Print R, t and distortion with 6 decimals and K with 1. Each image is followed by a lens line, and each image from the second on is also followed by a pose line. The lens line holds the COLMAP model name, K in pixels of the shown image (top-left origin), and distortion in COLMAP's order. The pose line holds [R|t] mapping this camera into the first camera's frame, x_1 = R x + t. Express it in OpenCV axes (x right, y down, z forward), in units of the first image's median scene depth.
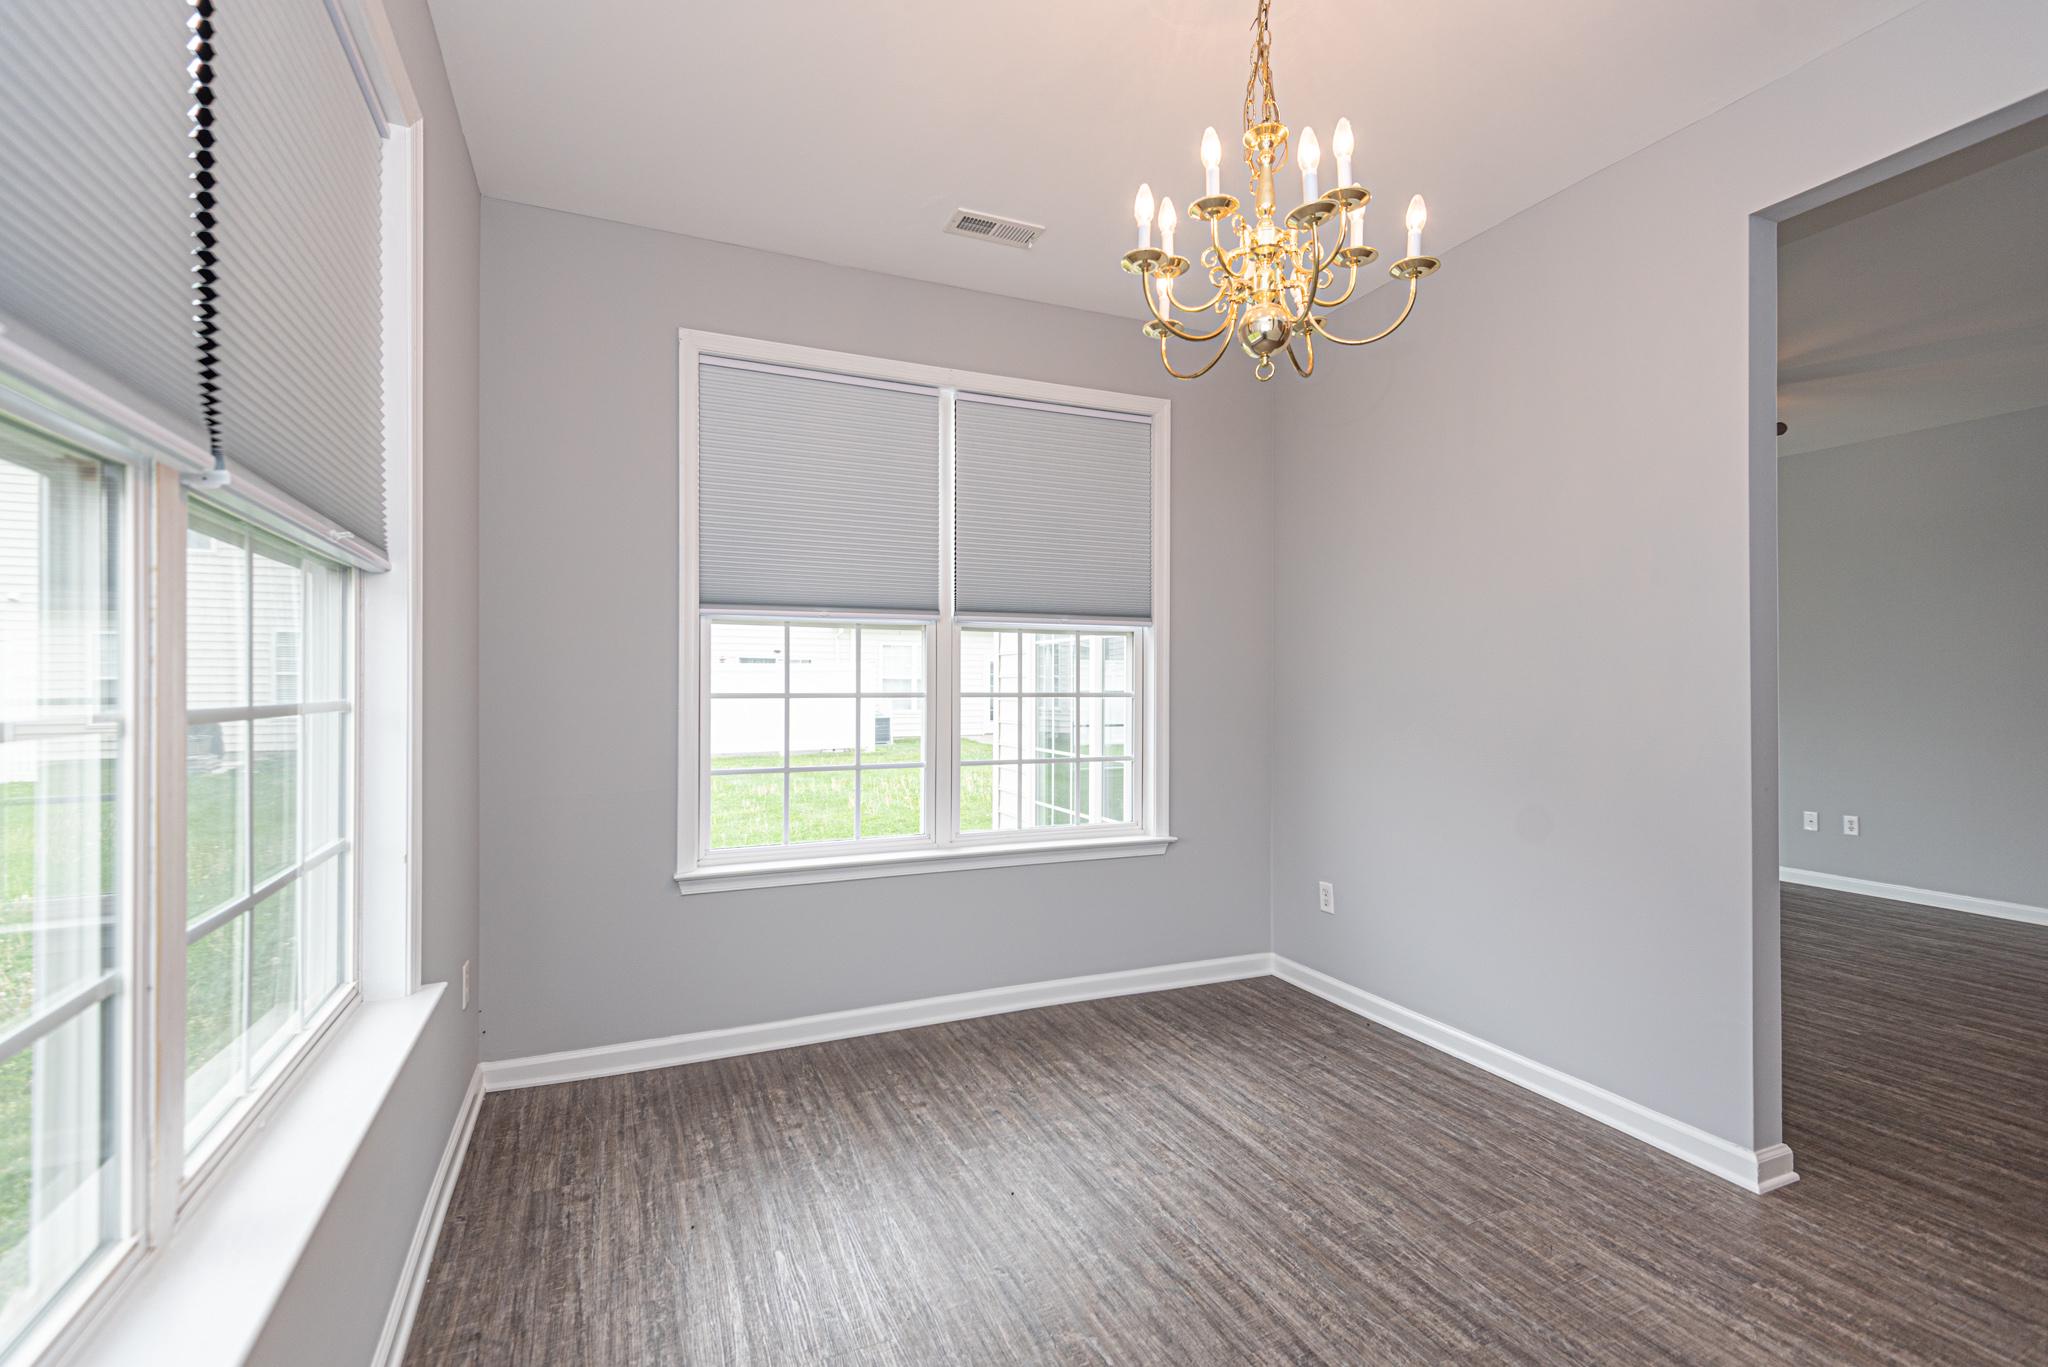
lens RADIAL K [[956.8, 0, 1024.2], [0, 956.8, 671.4], [0, 0, 1]] dist [0.025073, -0.012062]
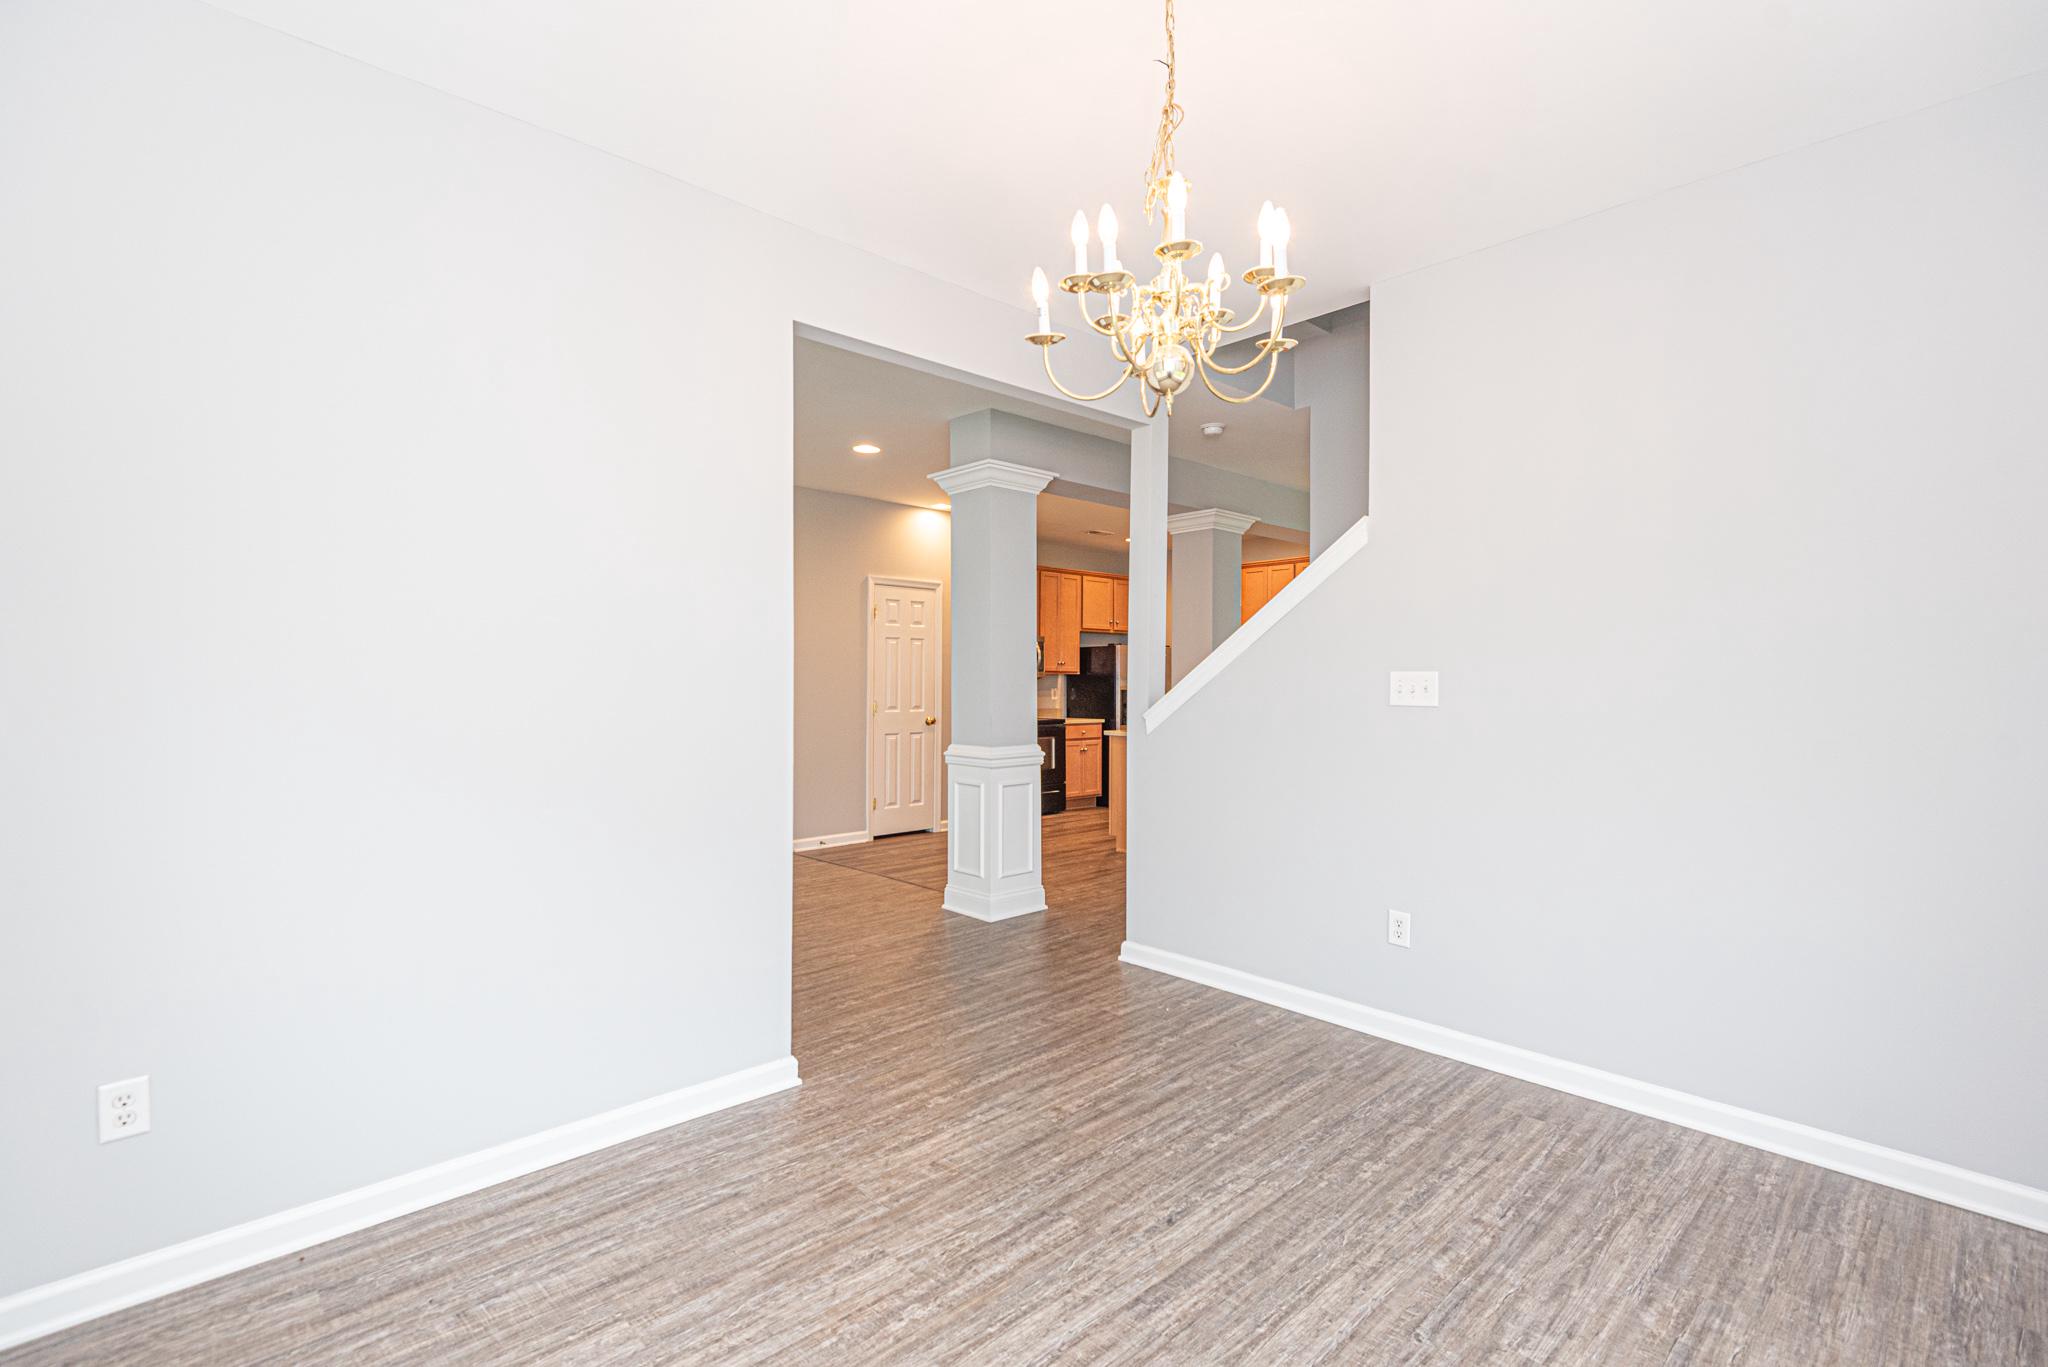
lens RADIAL K [[956.8, 0, 1036.7], [0, 956.8, 678.0], [0, 0, 1]] dist [0.025073, -0.012062]
pose [[-0.346455, -0.009906, 0.938014, -0.518129], [-0.013463, 0.999894, 0.005587, -0.003899], [-0.937970, -0.010693, -0.346551, 1.130780]]
